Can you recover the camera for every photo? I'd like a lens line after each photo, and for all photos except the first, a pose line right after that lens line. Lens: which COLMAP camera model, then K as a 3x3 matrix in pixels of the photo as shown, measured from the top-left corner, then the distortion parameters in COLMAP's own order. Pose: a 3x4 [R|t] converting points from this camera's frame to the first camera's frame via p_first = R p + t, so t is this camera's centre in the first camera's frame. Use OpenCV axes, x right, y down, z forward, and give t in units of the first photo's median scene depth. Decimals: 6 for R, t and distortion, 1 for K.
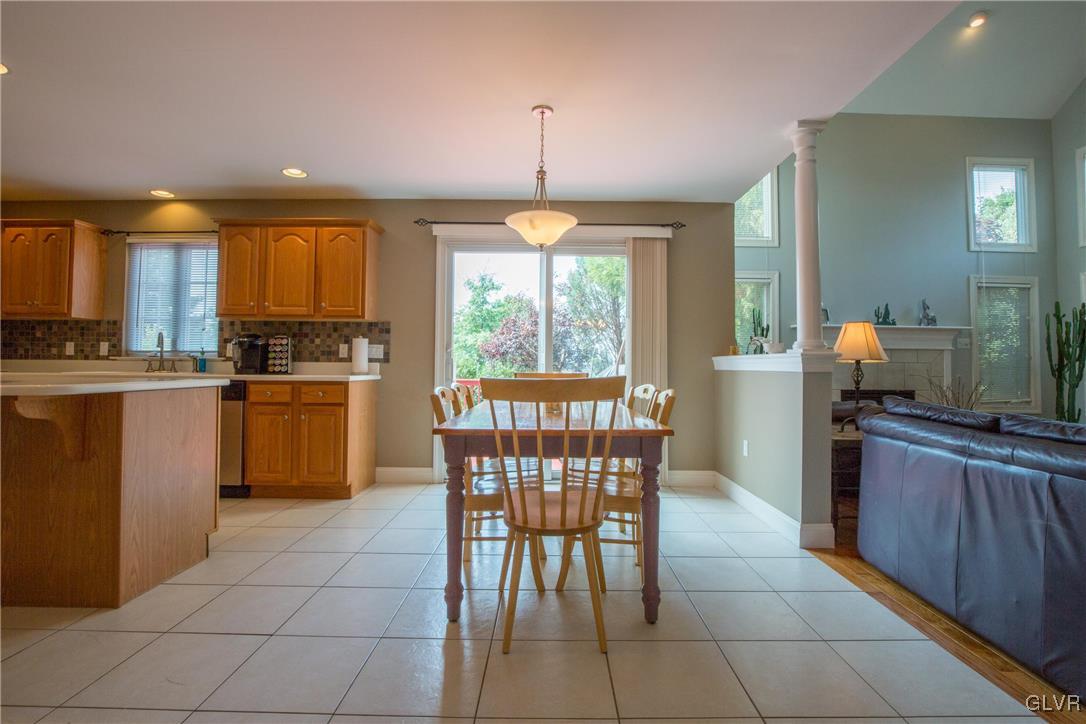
lens RADIAL K [[497.1, 0, 543.5], [0, 497.1, 350.4], [0, 0, 1]] dist [-0.038036, 0.006462]
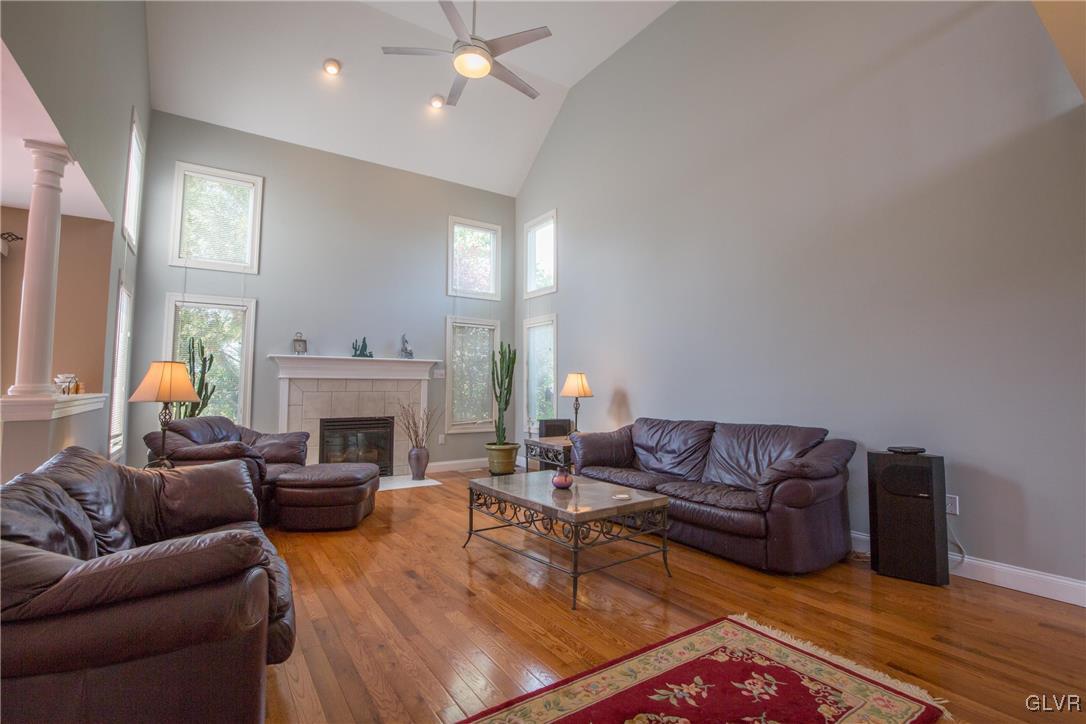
lens RADIAL K [[497.1, 0, 549.9], [0, 497.1, 347.9], [0, 0, 1]] dist [-0.038036, 0.006462]
pose [[0.821456, 0.034222, 0.569244, 0.558819], [-0.012800, 0.999053, -0.041590, -0.042750], [-0.570128, 0.026878, 0.821116, -0.173599]]
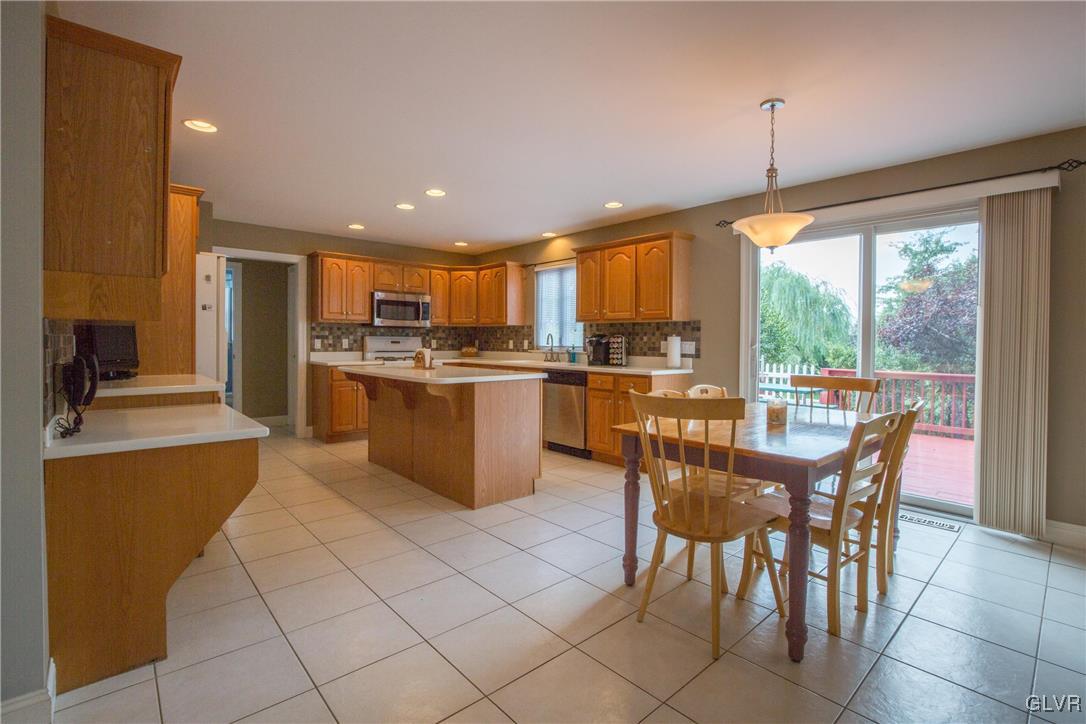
lens RADIAL K [[497.1, 0, 549.4], [0, 497.1, 348.6], [0, 0, 1]] dist [-0.038036, 0.006462]
pose [[0.674522, 0.007692, -0.738214, 0.271868], [0.021644, 0.999310, 0.030190, -0.036500], [0.737937, -0.036342, 0.673890, 0.022937]]
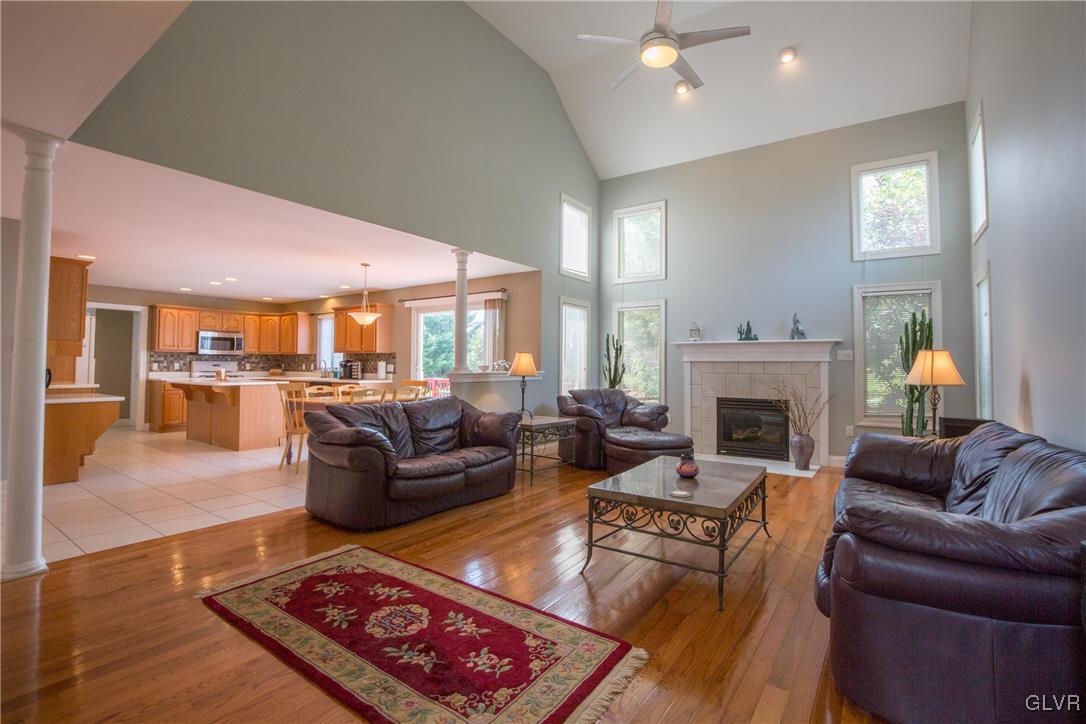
lens RADIAL K [[497.1, 0, 548.2], [0, 497.1, 349.4], [0, 0, 1]] dist [-0.038036, 0.006462]
pose [[0.821752, -0.022820, -0.569388, 1.292590], [0.019983, 0.999737, -0.011227, -0.037142], [0.569495, -0.002153, 0.821992, -0.249151]]
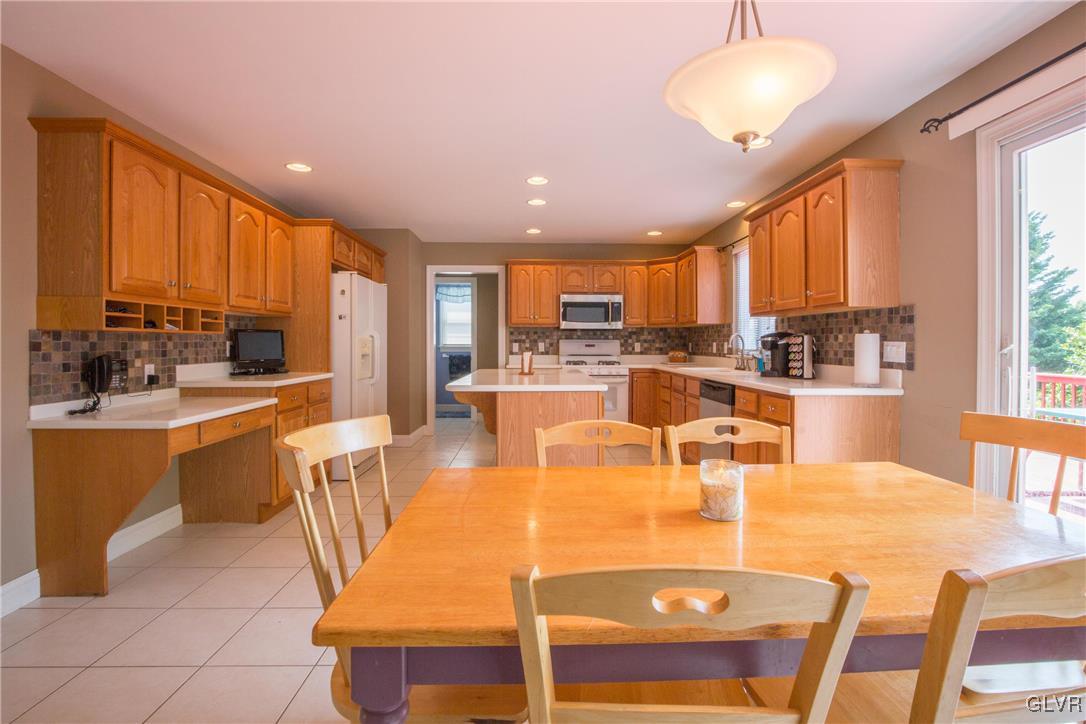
lens RADIAL K [[497.1, 0, 546.6], [0, 497.1, 350.4], [0, 0, 1]] dist [-0.038036, 0.006462]
pose [[0.040950, 0.004955, -0.999149, 0.287087], [0.033005, 0.999435, 0.006310, -0.019434], [0.998616, -0.033235, 0.040764, 0.518815]]
